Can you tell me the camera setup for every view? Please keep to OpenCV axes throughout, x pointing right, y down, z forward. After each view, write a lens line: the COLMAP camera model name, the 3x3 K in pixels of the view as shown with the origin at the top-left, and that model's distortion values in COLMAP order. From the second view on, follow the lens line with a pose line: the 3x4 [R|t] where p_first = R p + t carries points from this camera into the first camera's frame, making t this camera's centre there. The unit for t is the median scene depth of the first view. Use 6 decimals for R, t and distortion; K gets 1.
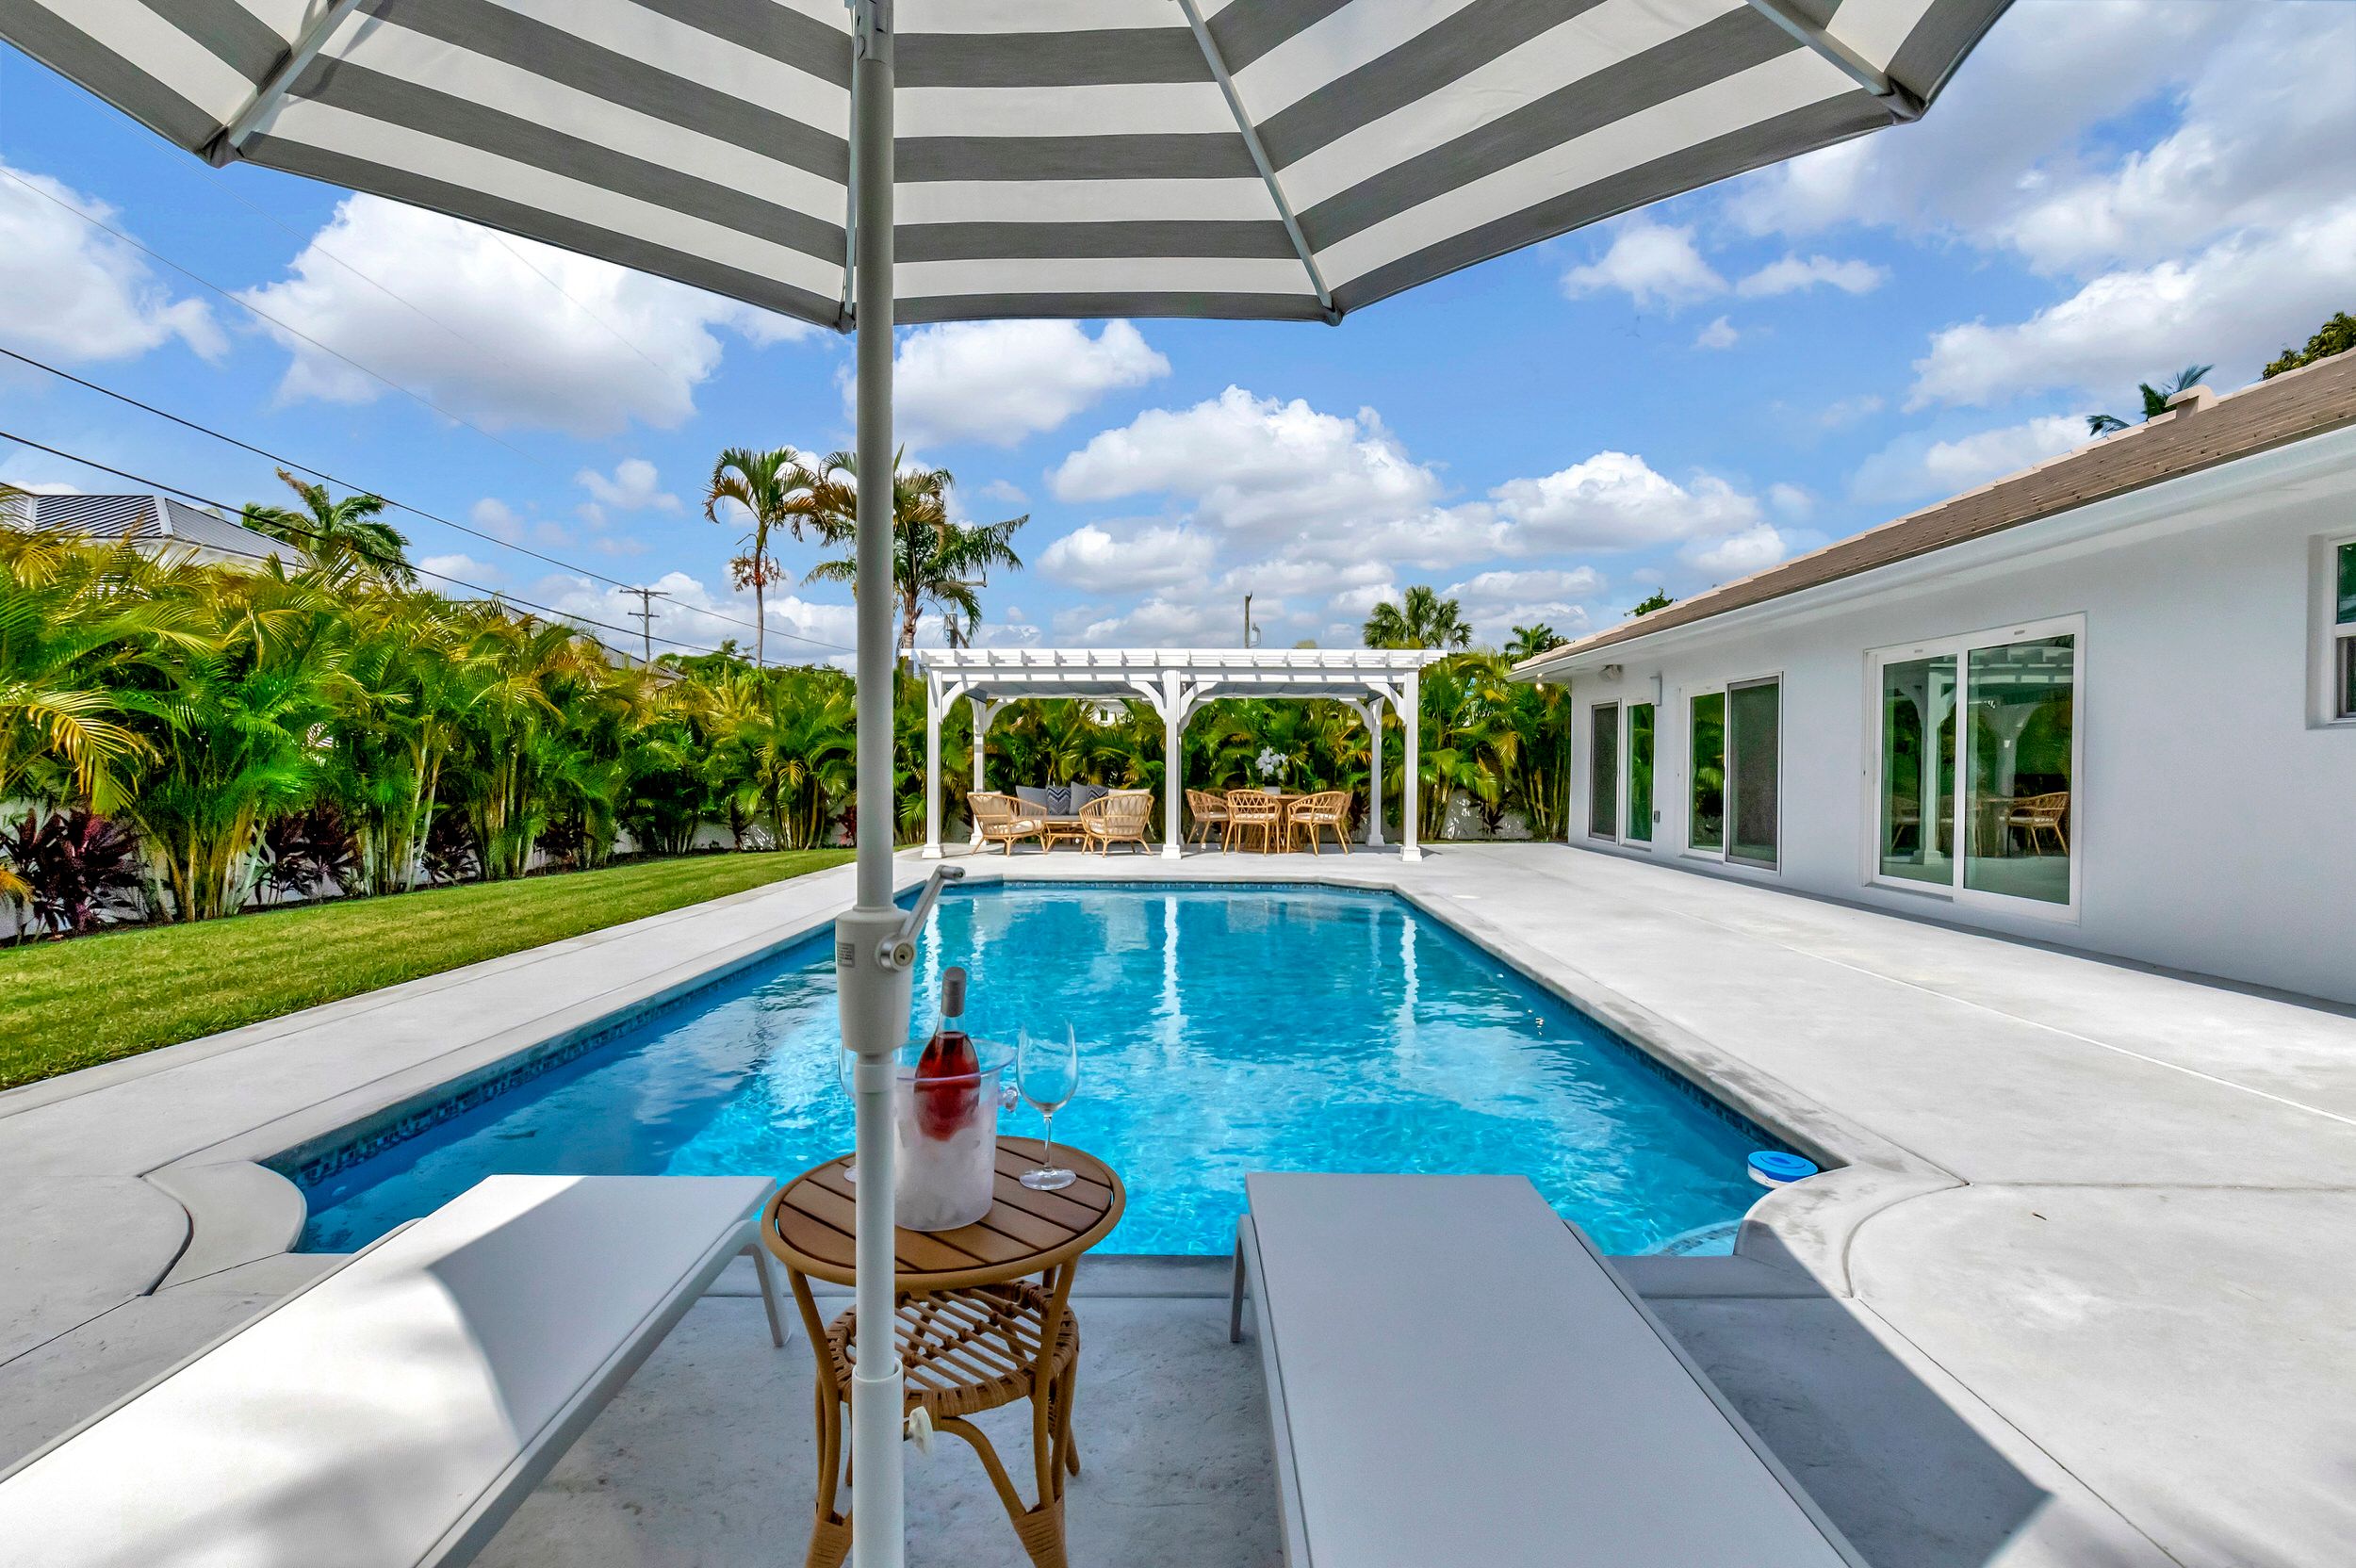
lens RADIAL K [[1144.1, 0, 1169.2], [0, 1144.1, 773.2], [0, 0, 1]] dist [0.002317, 0.000264]
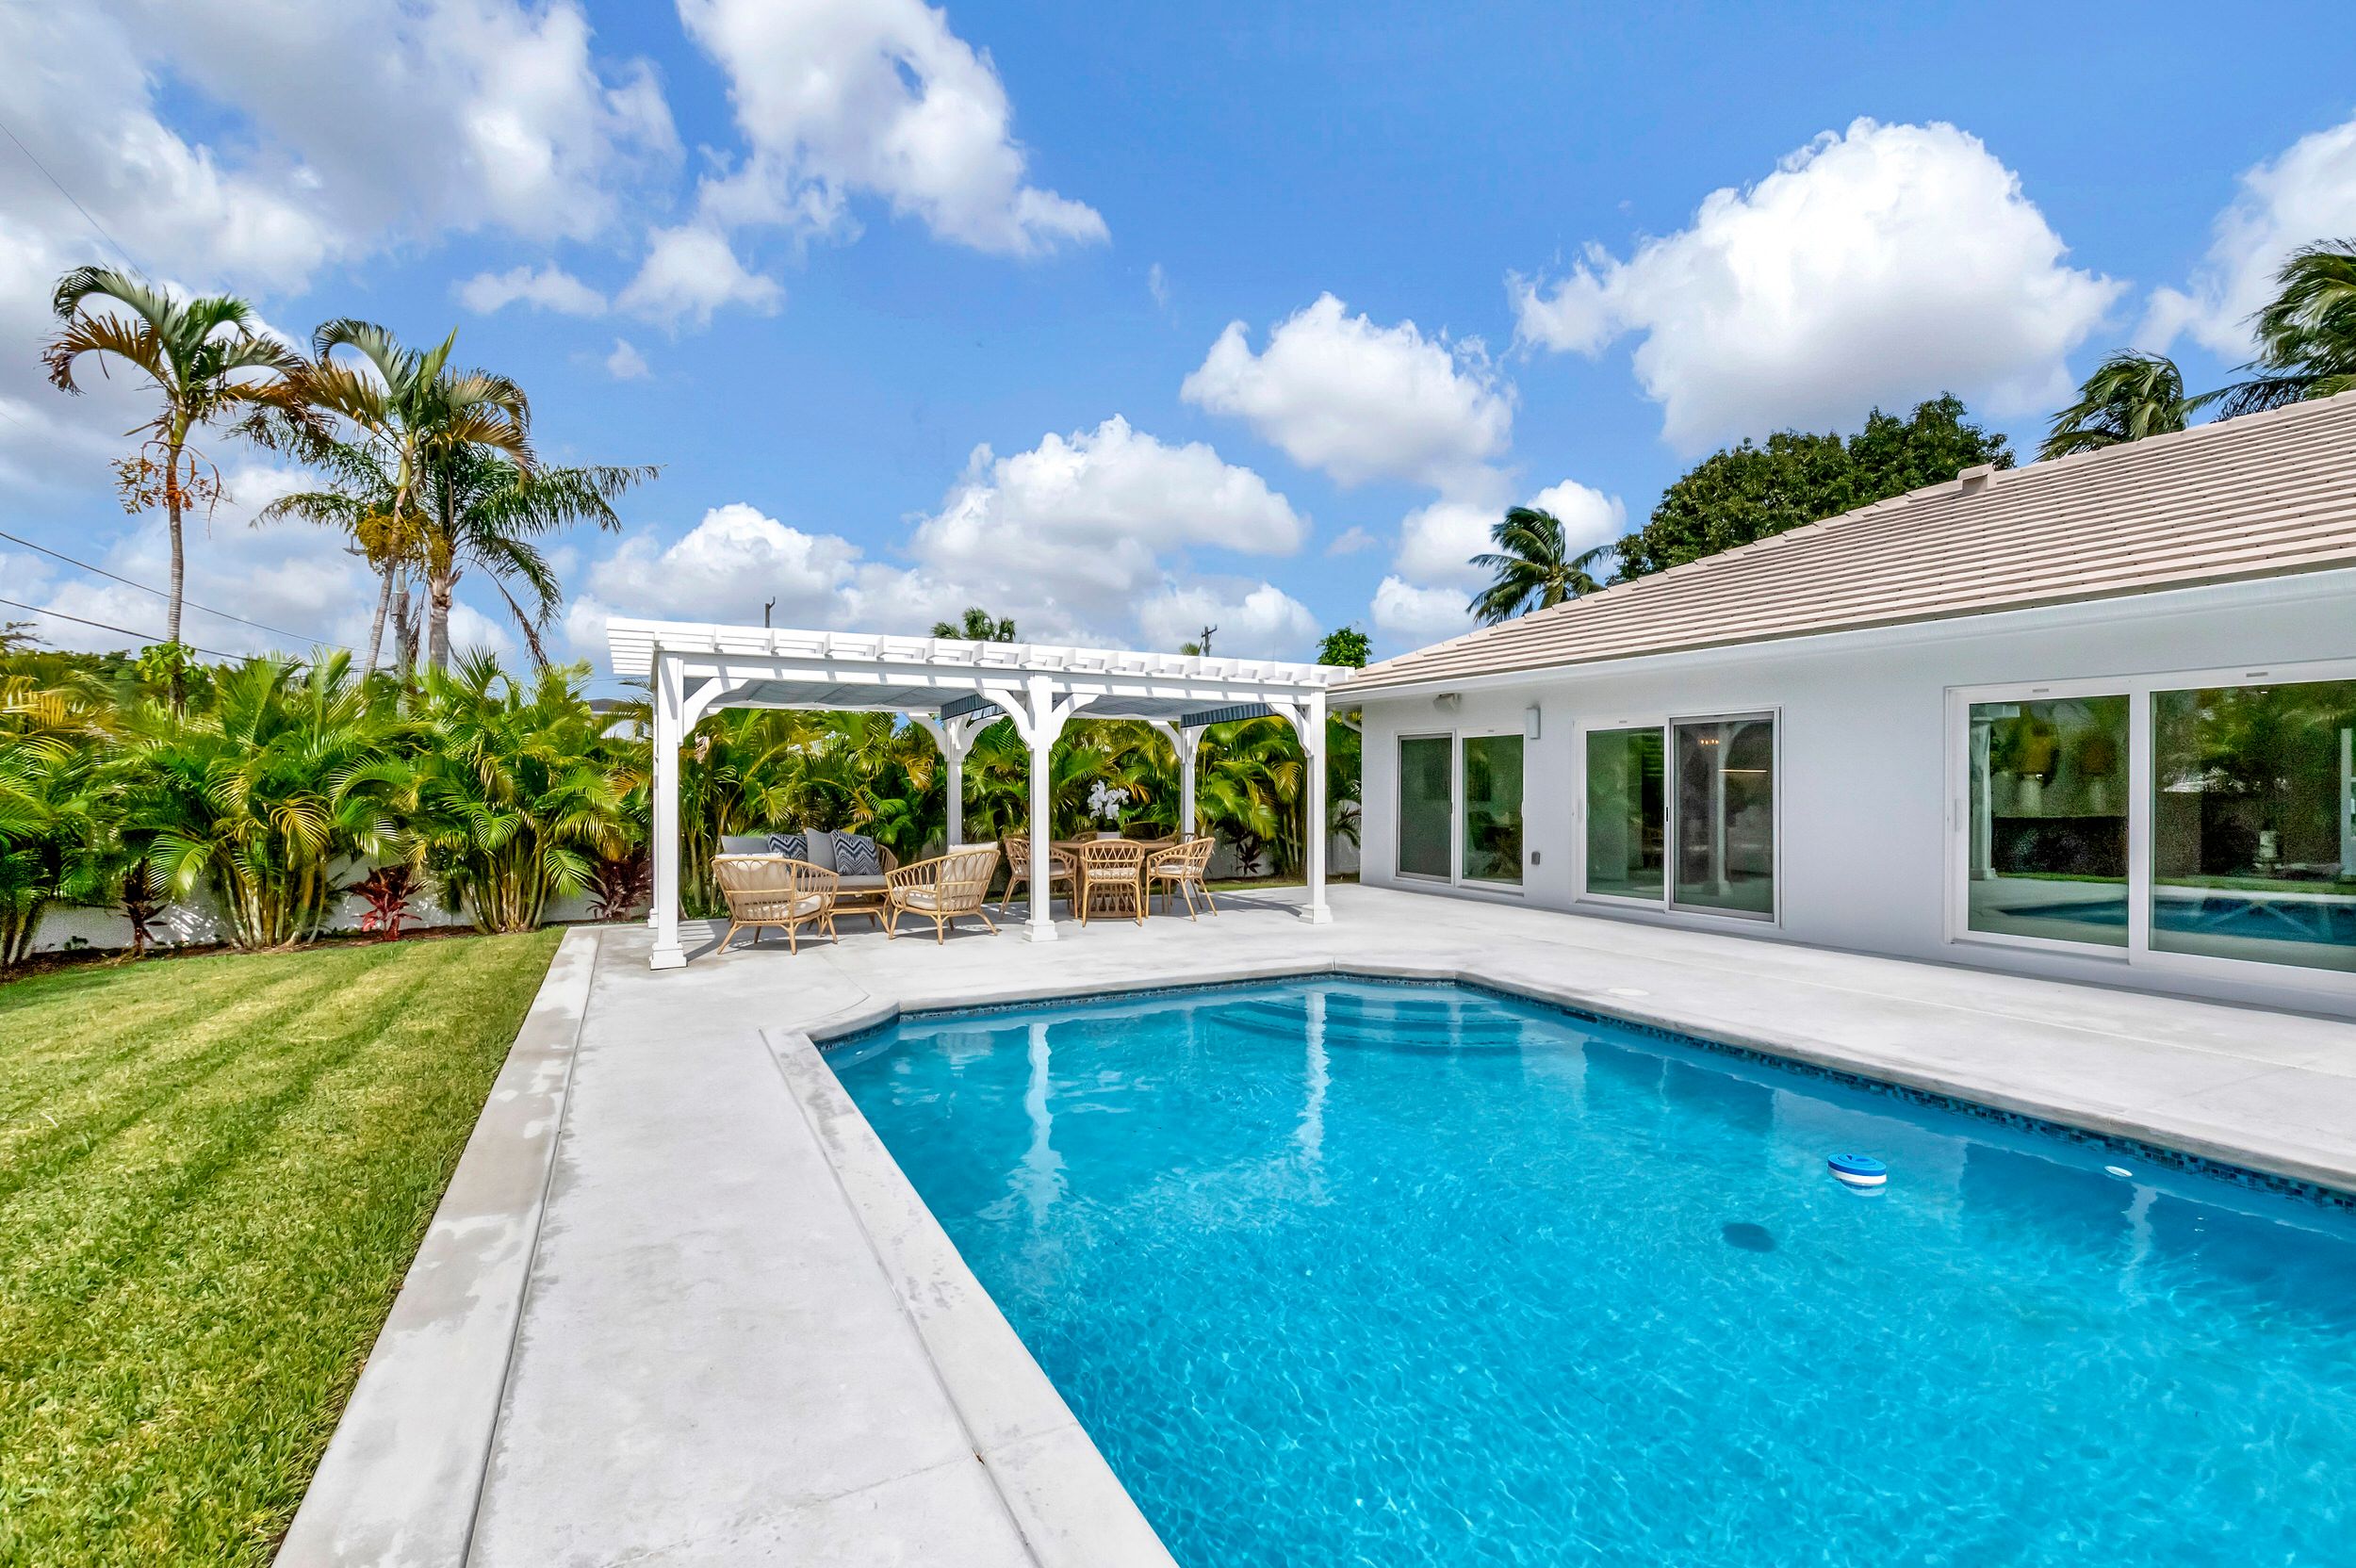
lens RADIAL K [[1050.7, 0, 1178.0], [0, 1050.7, 784.0], [0, 0, 1]] dist [-0.001463, -0.000396]
pose [[0.875295, -0.001252, 0.483588, -0.239291], [0.006019, 0.999947, -0.008306, -0.015813], [-0.483552, 0.010181, 0.875256, 0.376868]]
